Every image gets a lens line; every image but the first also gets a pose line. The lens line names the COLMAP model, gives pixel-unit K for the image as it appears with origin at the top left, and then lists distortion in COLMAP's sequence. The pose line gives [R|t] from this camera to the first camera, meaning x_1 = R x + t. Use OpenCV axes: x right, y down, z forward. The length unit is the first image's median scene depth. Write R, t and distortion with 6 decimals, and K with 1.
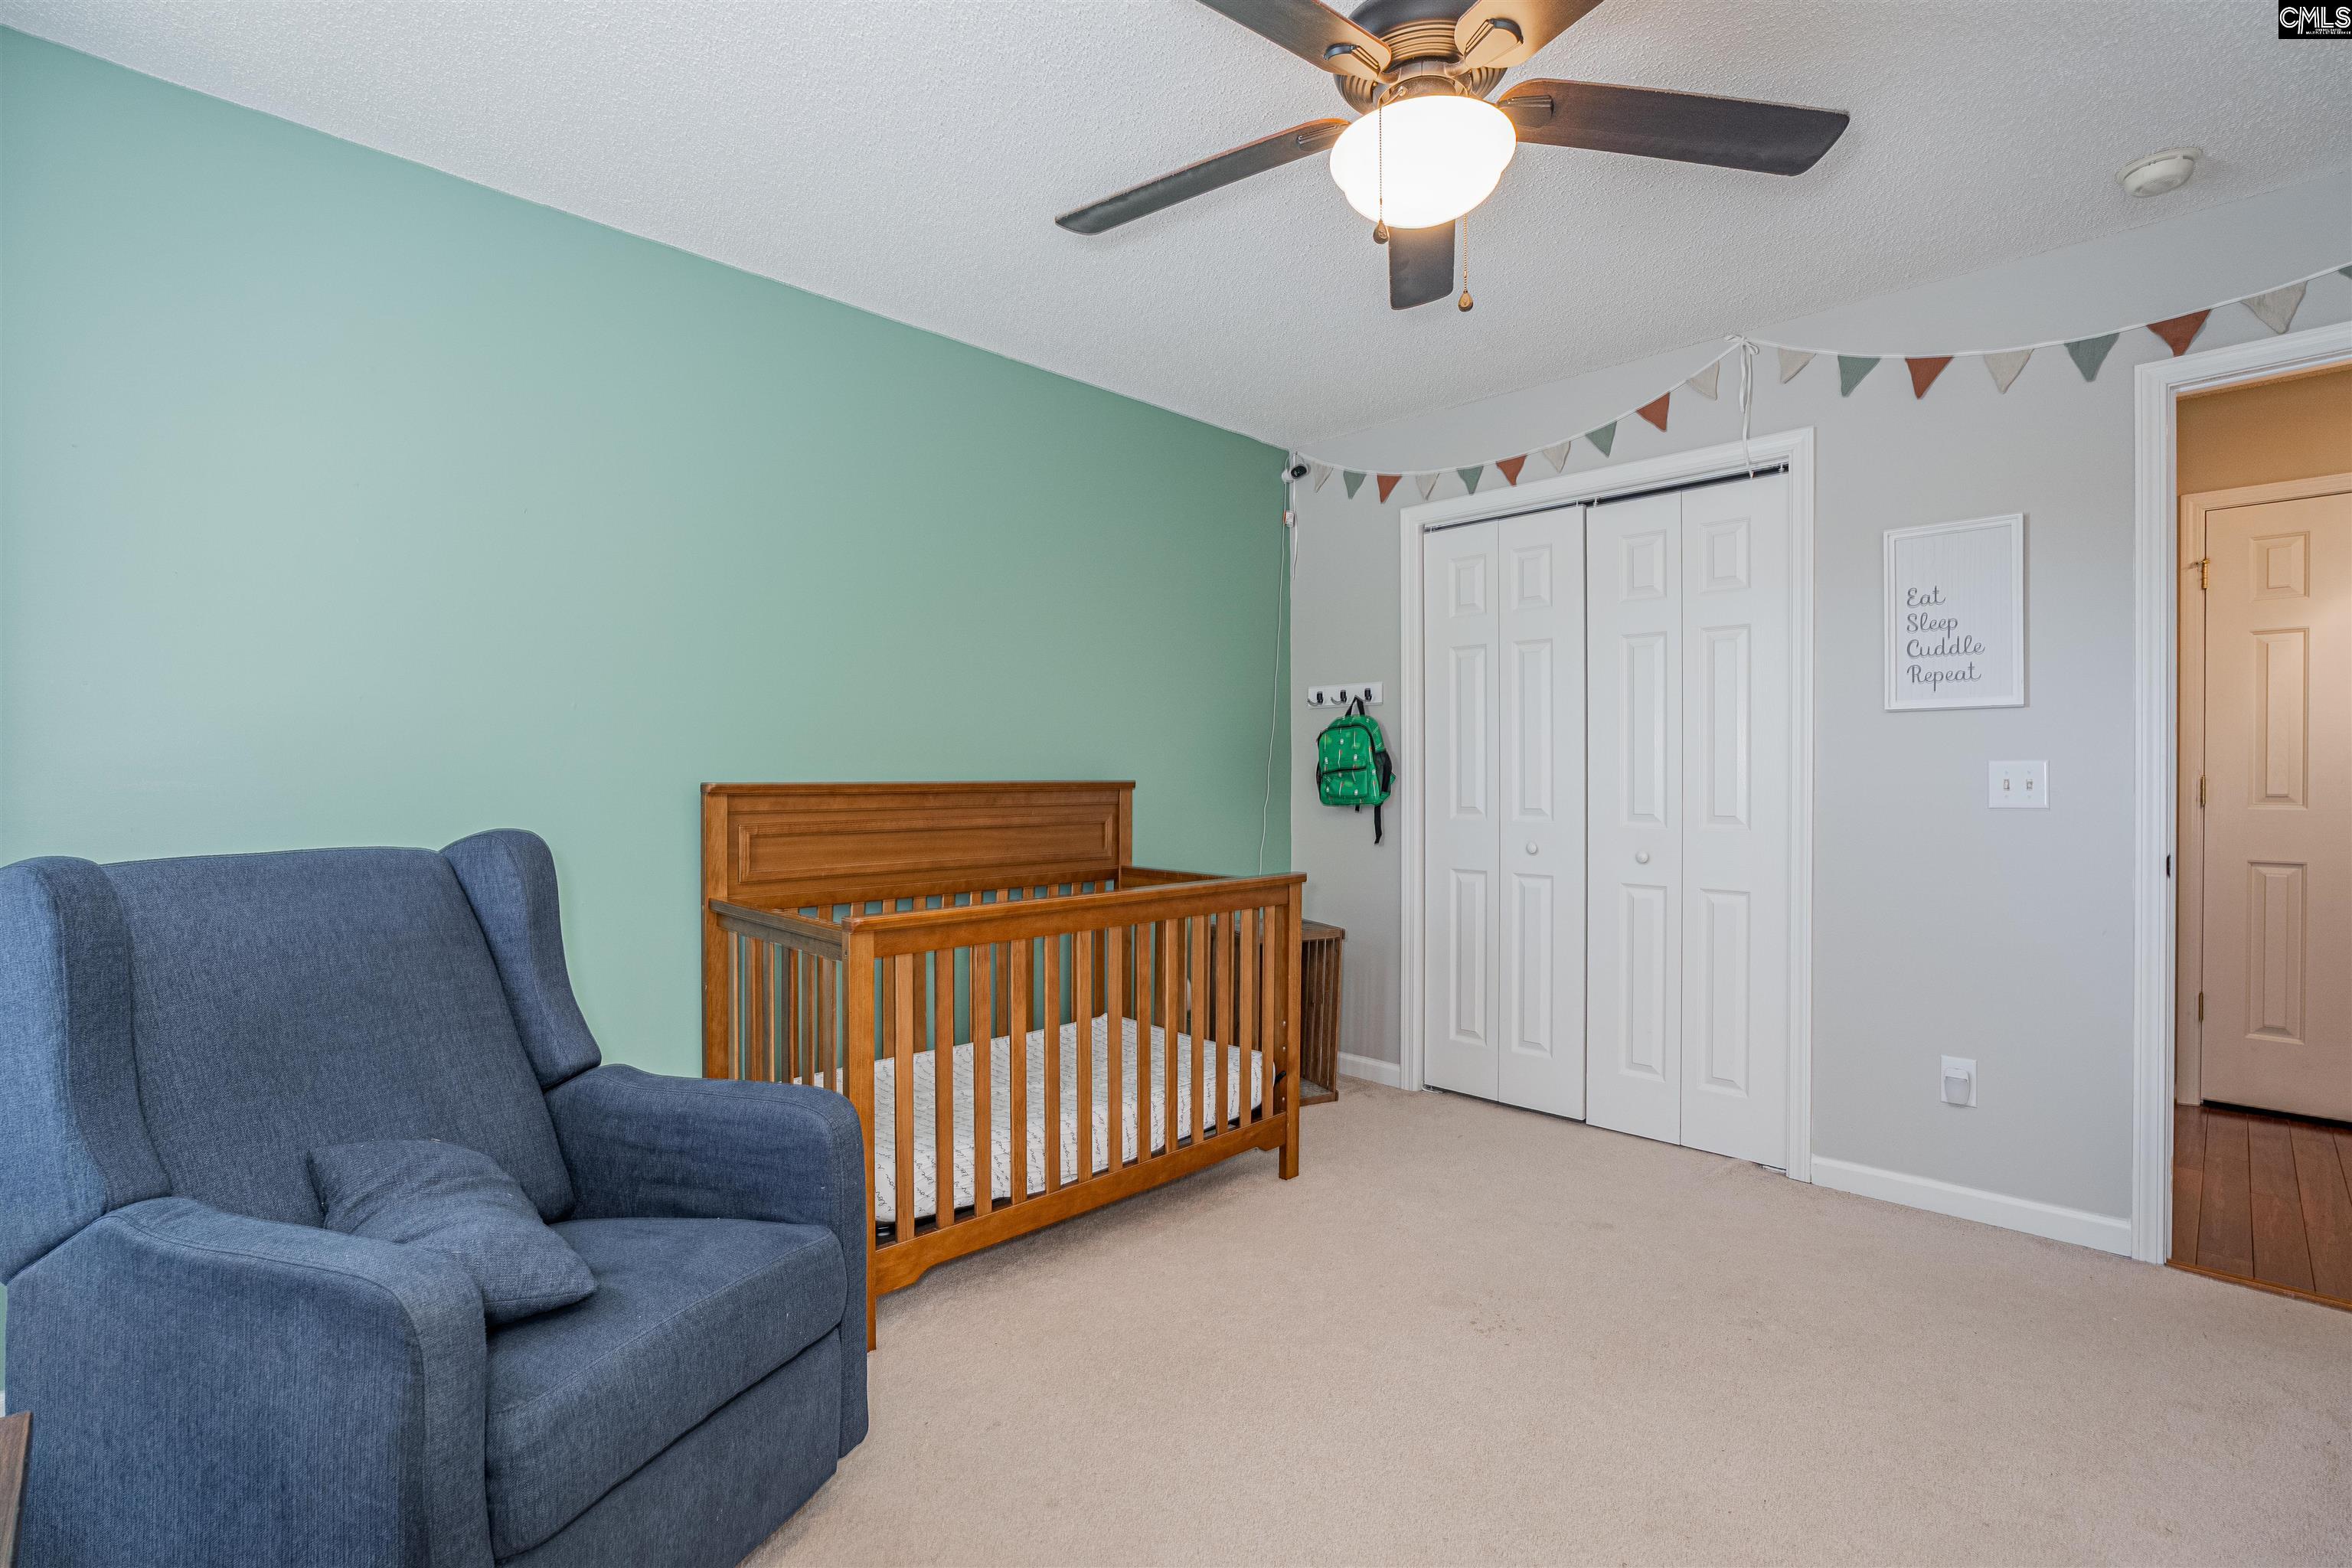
lens RADIAL K [[1064.3, 0, 1195.5], [0, 1064.3, 776.1], [0, 0, 1]] dist [-0.028624, 0.007770]
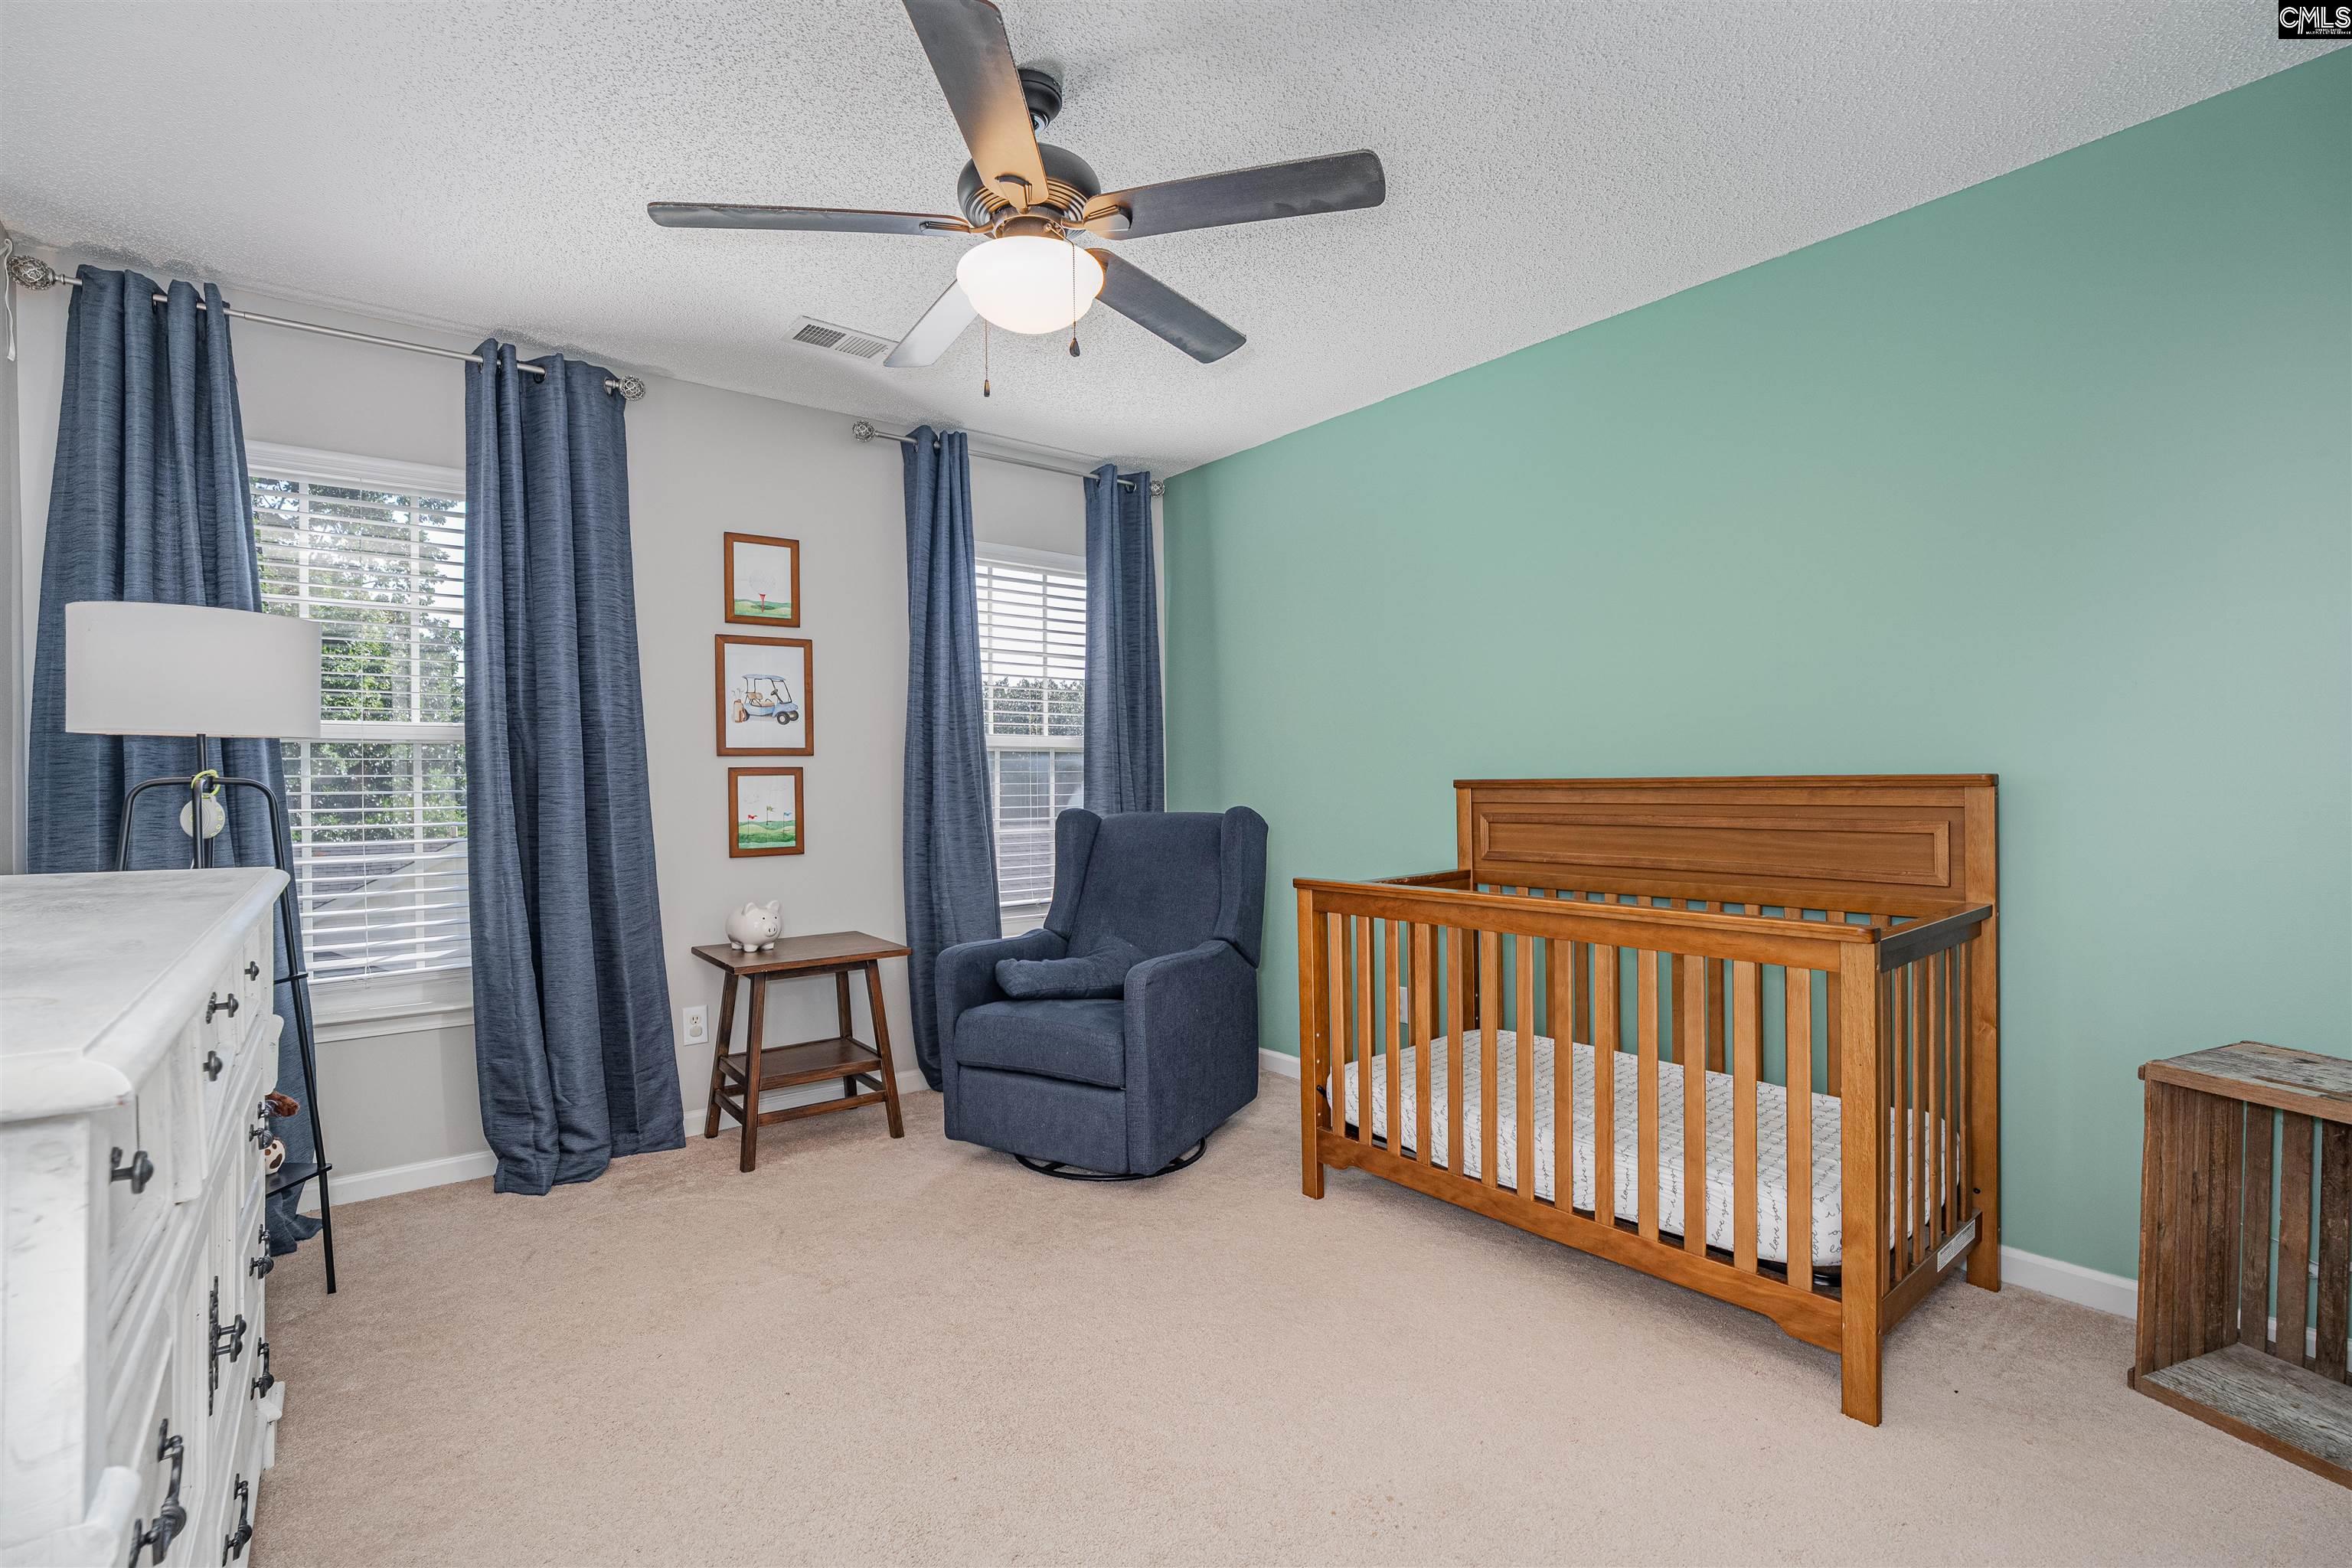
lens RADIAL K [[1064.3, 0, 1195.0], [0, 1064.3, 794.7], [0, 0, 1]] dist [-0.028624, 0.007770]
pose [[-0.102129, 0.015152, -0.994656, 0.781731], [0.009347, 0.999854, 0.014271, 0.004614], [0.994727, -0.007839, -0.102256, 0.734300]]
